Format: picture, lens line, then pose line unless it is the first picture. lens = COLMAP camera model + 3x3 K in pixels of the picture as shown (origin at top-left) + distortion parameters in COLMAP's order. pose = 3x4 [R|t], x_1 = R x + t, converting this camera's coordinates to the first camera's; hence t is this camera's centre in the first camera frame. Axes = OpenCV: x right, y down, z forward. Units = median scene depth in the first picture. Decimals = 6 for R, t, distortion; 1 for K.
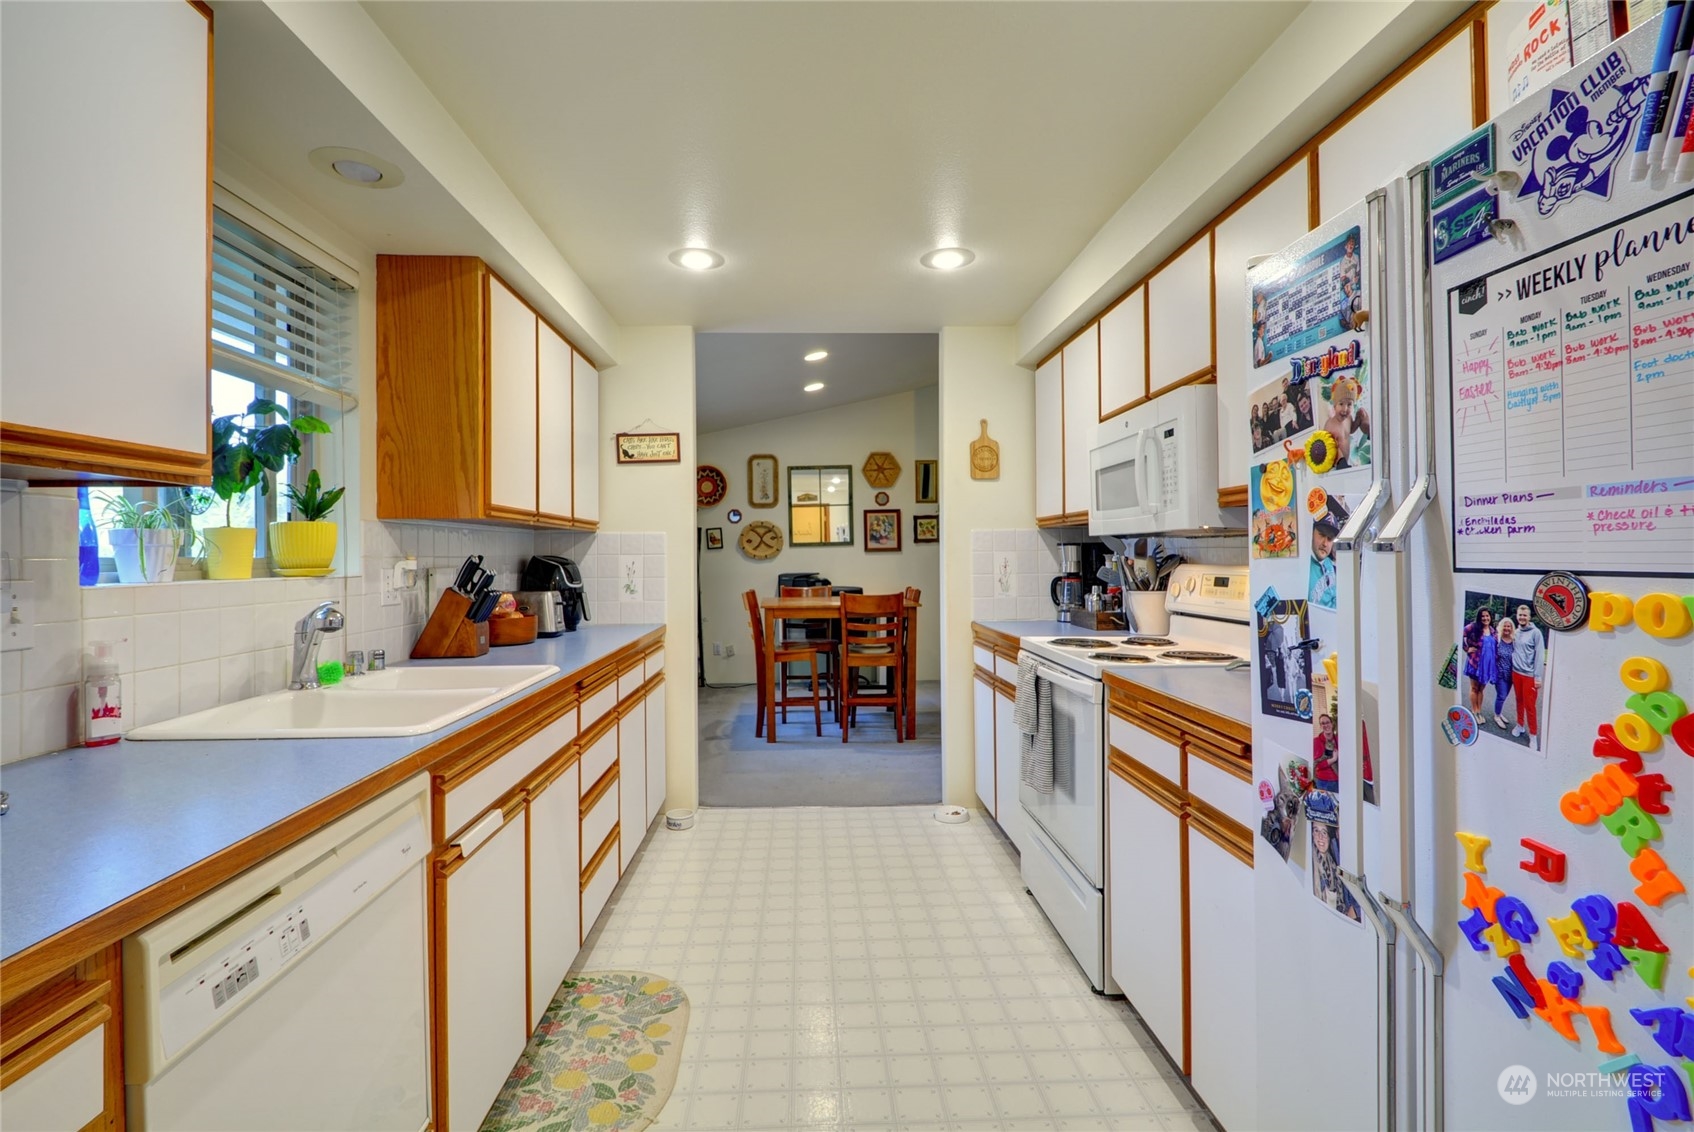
lens RADIAL K [[786.1, 0, 835.8], [0, 786.1, 554.7], [0, 0, 1]] dist [0.003109, -0.006629]
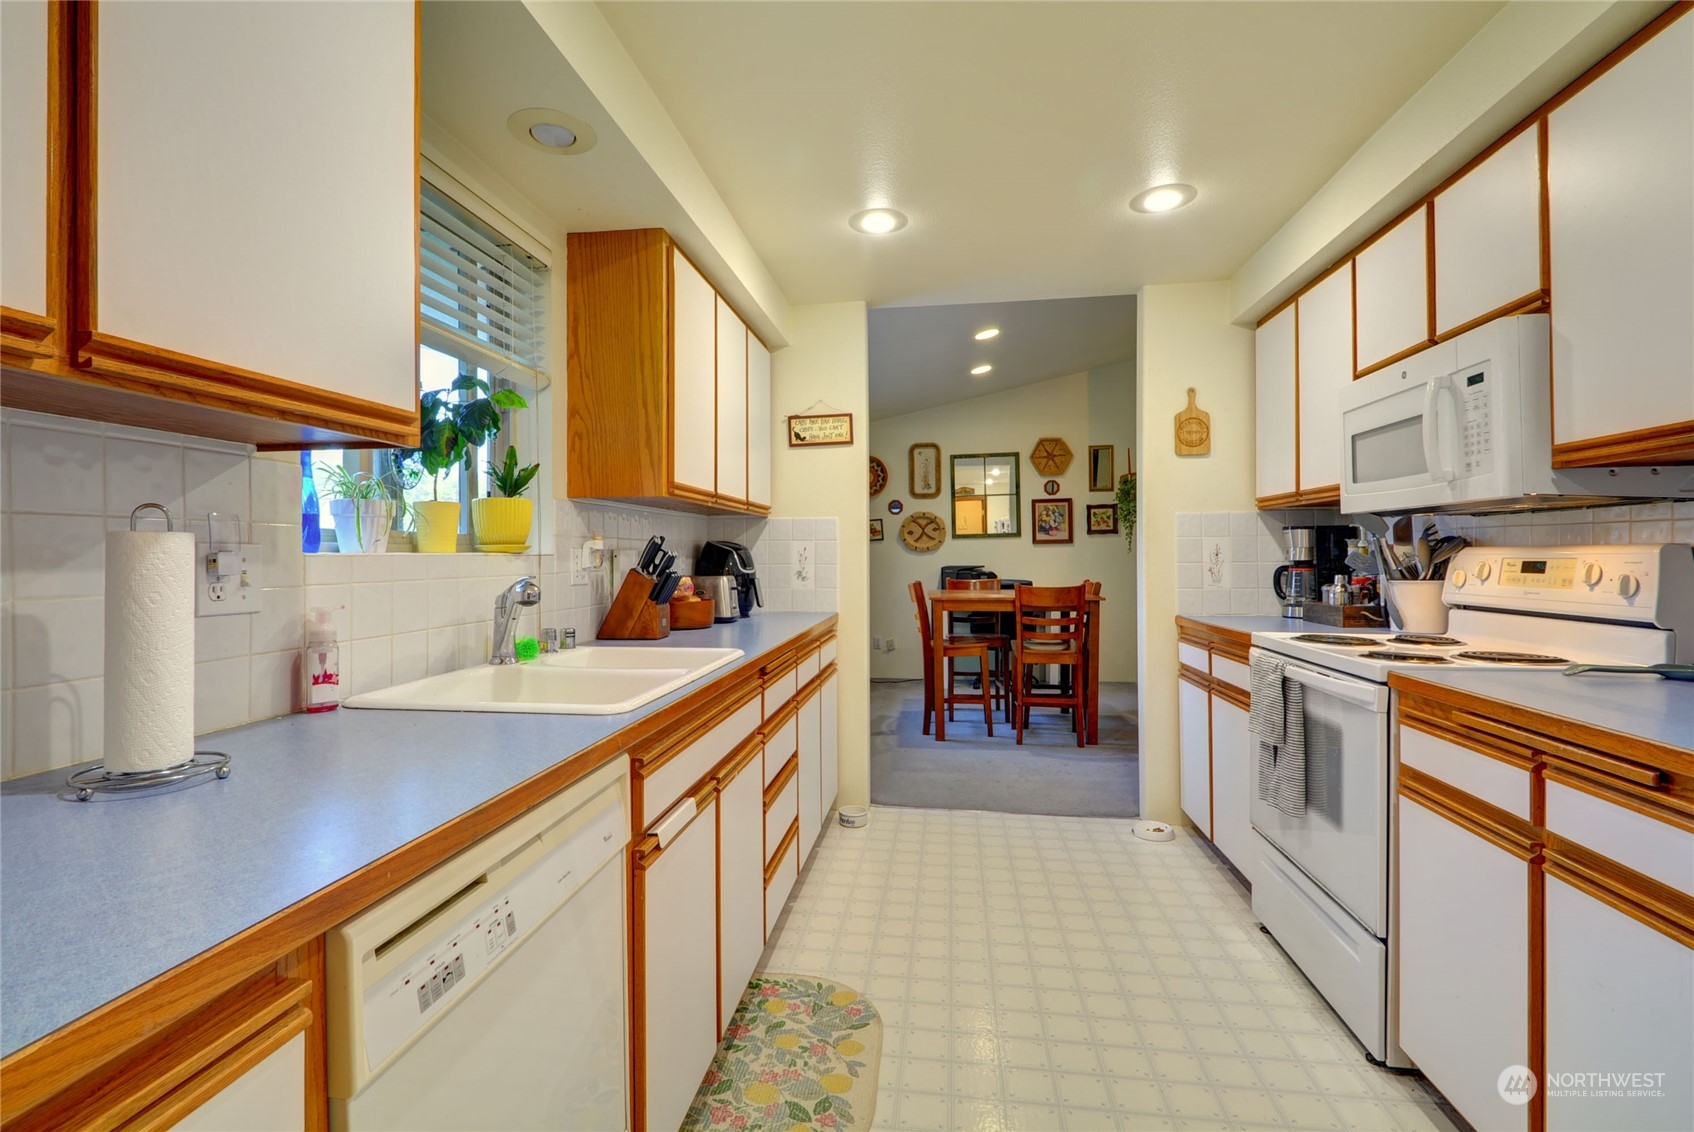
lens RADIAL K [[786.1, 0, 832.9], [0, 786.1, 555.7], [0, 0, 1]] dist [0.003109, -0.006629]
pose [[0.982186, 0.003482, -0.187878, -0.062802], [-0.002812, 0.999989, 0.003830, 0.022277], [0.187889, -0.003233, 0.982185, 0.080110]]
